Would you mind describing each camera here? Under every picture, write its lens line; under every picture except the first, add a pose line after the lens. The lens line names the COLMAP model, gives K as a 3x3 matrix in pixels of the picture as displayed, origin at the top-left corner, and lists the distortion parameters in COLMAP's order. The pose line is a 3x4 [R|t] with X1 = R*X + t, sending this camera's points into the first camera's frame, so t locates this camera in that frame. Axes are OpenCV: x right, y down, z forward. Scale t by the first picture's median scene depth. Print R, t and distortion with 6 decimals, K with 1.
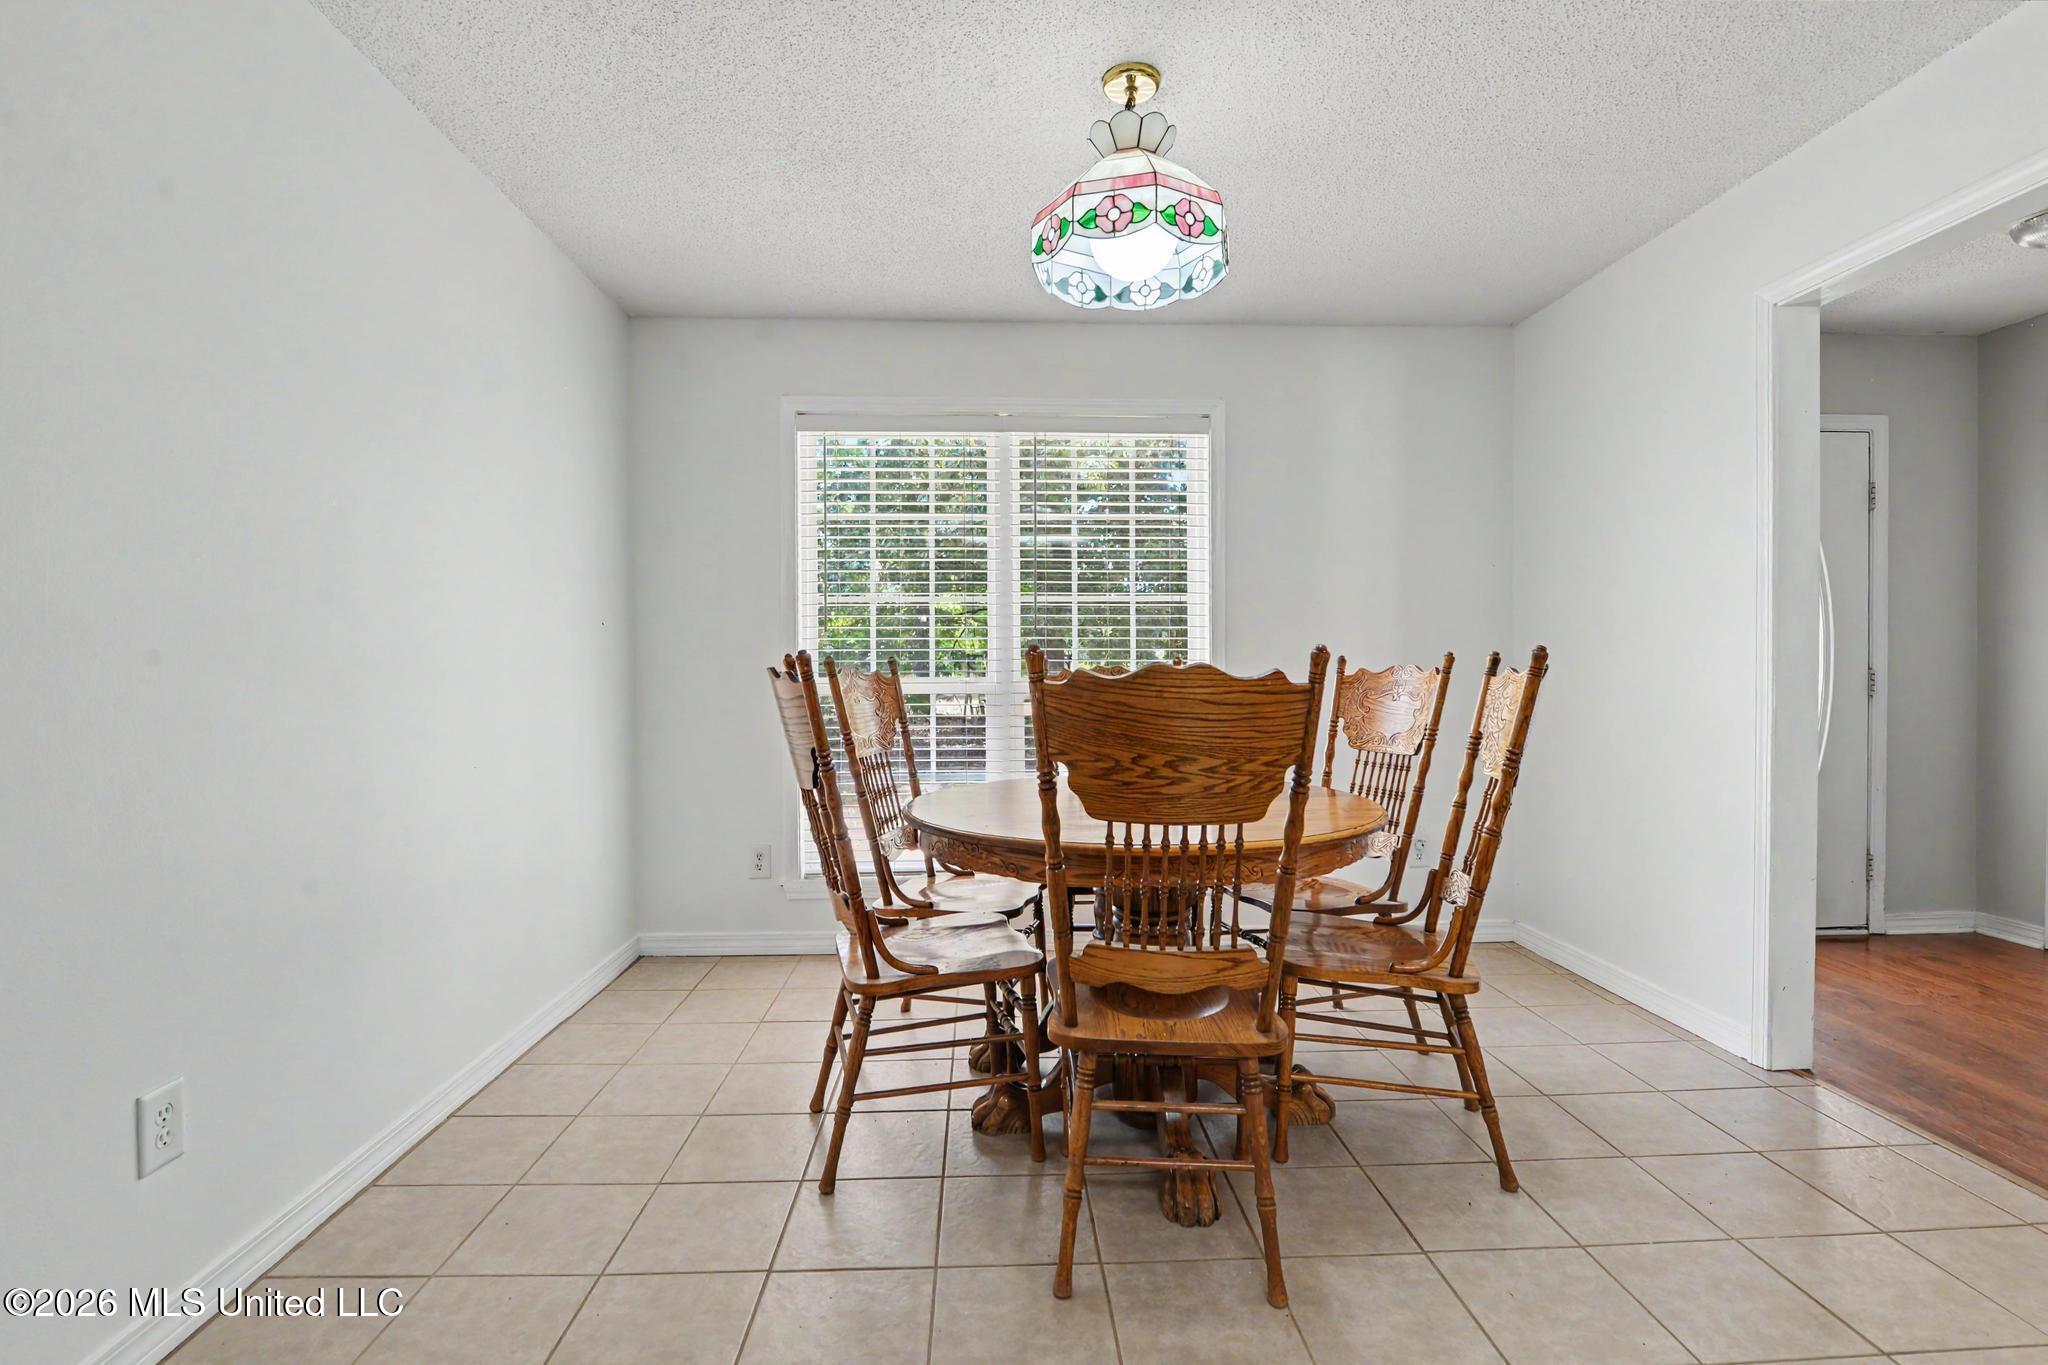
lens RADIAL K [[902.4, 0, 1023.2], [0, 902.4, 671.5], [0, 0, 1]] dist [0.004253, -0.001192]
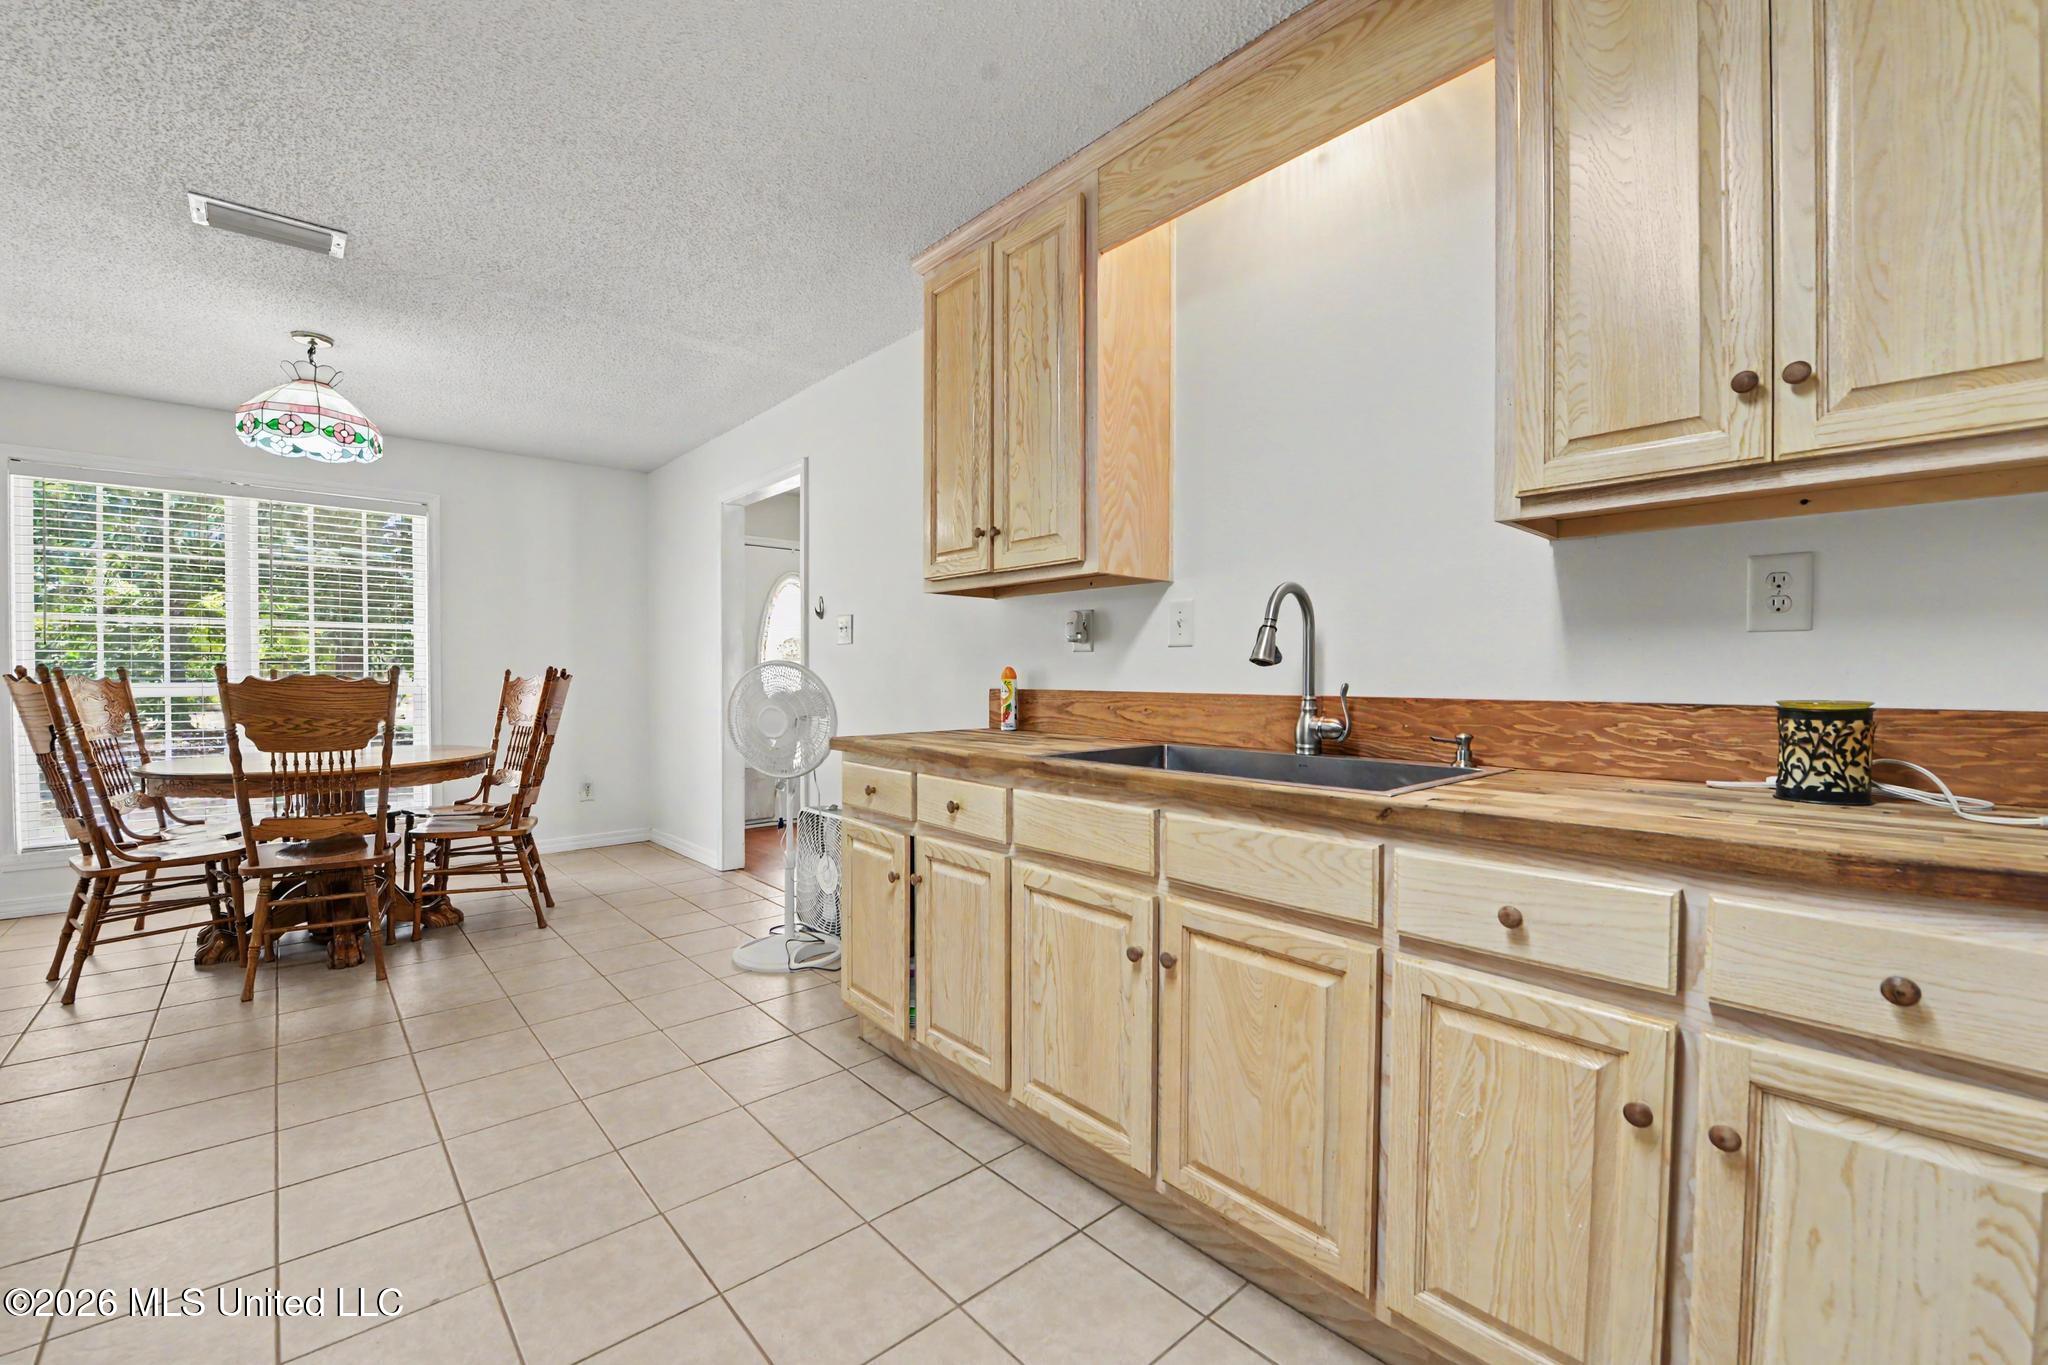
lens RADIAL K [[843.4, 0, 1019.8], [0, 843.4, 687.2], [0, 0, 1]] dist [-0.019621, -0.000186]
pose [[0.779254, -0.004729, 0.626691, 0.168621], [0.000423, 0.999975, 0.007020, 0.006631], [-0.626709, -0.005205, 0.779236, -1.044388]]
